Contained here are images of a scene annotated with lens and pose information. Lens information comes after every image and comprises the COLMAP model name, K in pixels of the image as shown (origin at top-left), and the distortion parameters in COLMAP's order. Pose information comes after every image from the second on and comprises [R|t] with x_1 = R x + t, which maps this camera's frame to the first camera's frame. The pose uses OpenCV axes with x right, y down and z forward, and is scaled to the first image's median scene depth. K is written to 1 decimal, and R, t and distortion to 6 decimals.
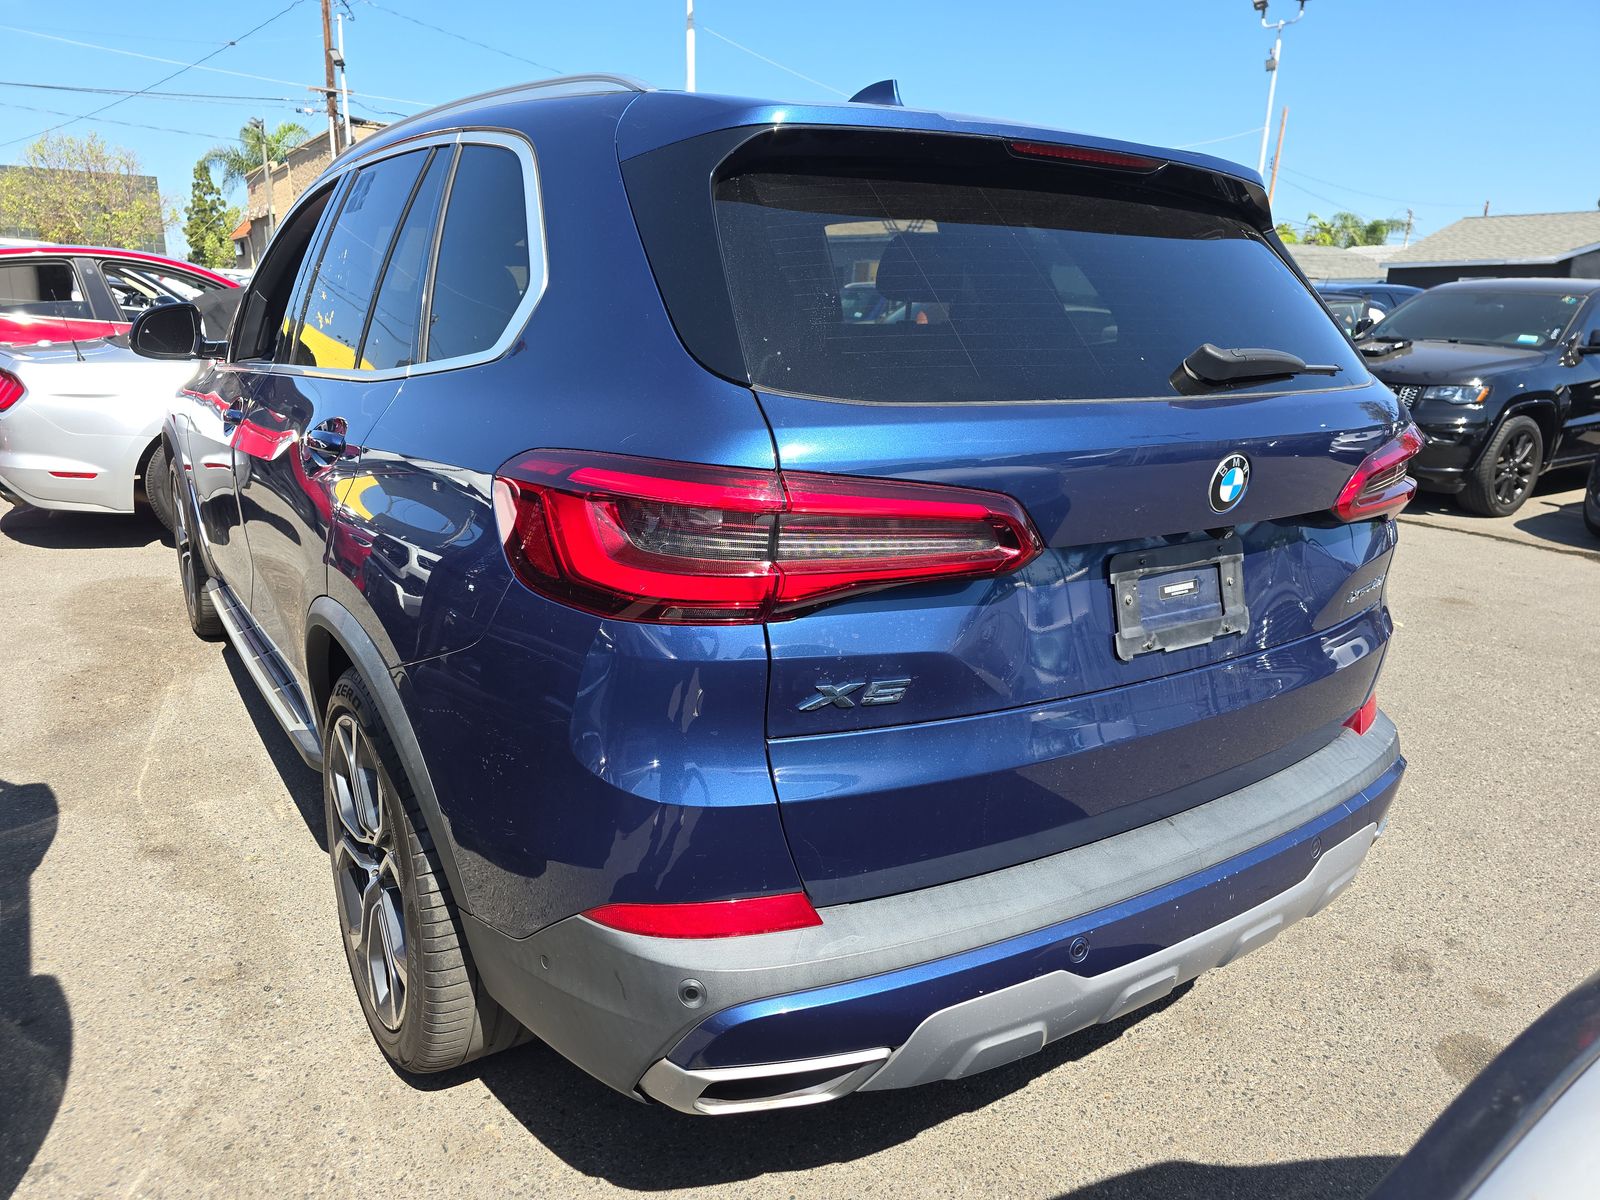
lens RADIAL K [[1093.6, 0, 804.1], [0, 1093.6, 597.8], [0, 0, 1]] dist [0.057380, -0.055884]
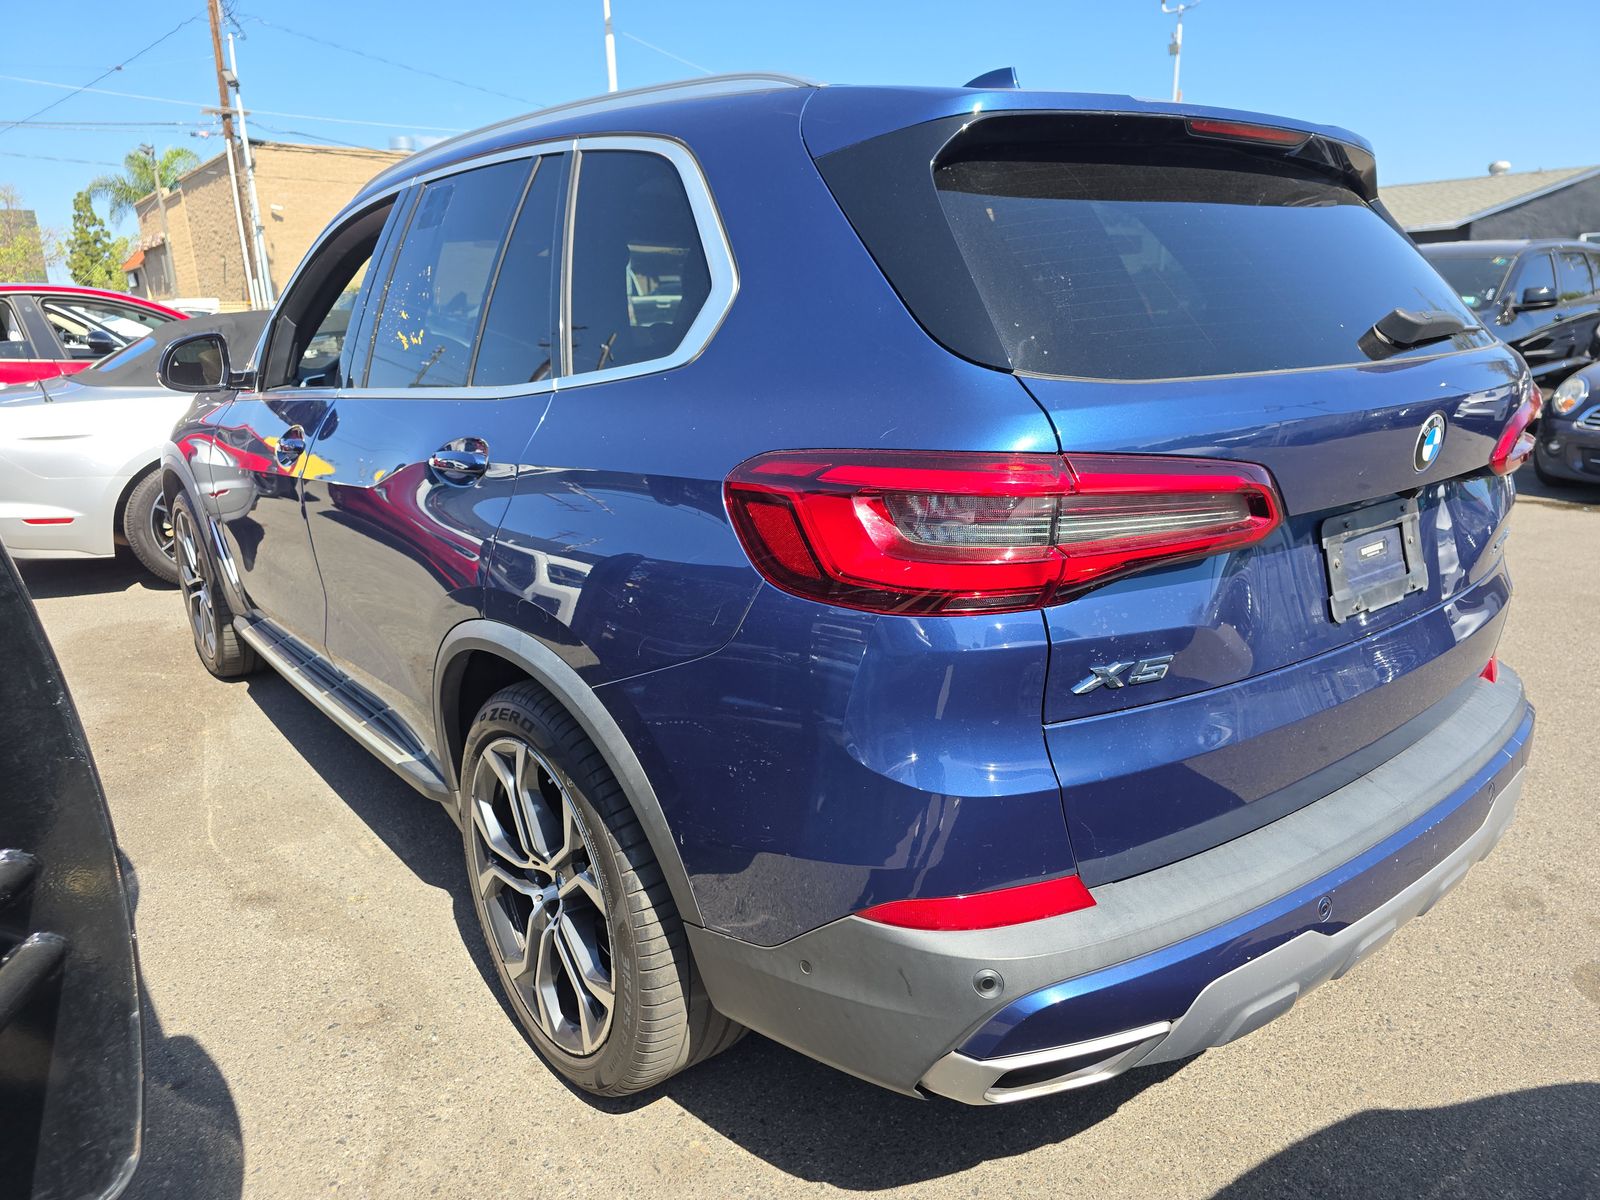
lens RADIAL K [[1093.6, 0, 804.1], [0, 1093.6, 597.8], [0, 0, 1]] dist [0.057380, -0.055884]
pose [[0.995524, -0.070058, 0.063426, -0.214535], [0.070082, 0.997540, 0.001843, -0.002245], [-0.063400, 0.002610, 0.997985, 0.008587]]
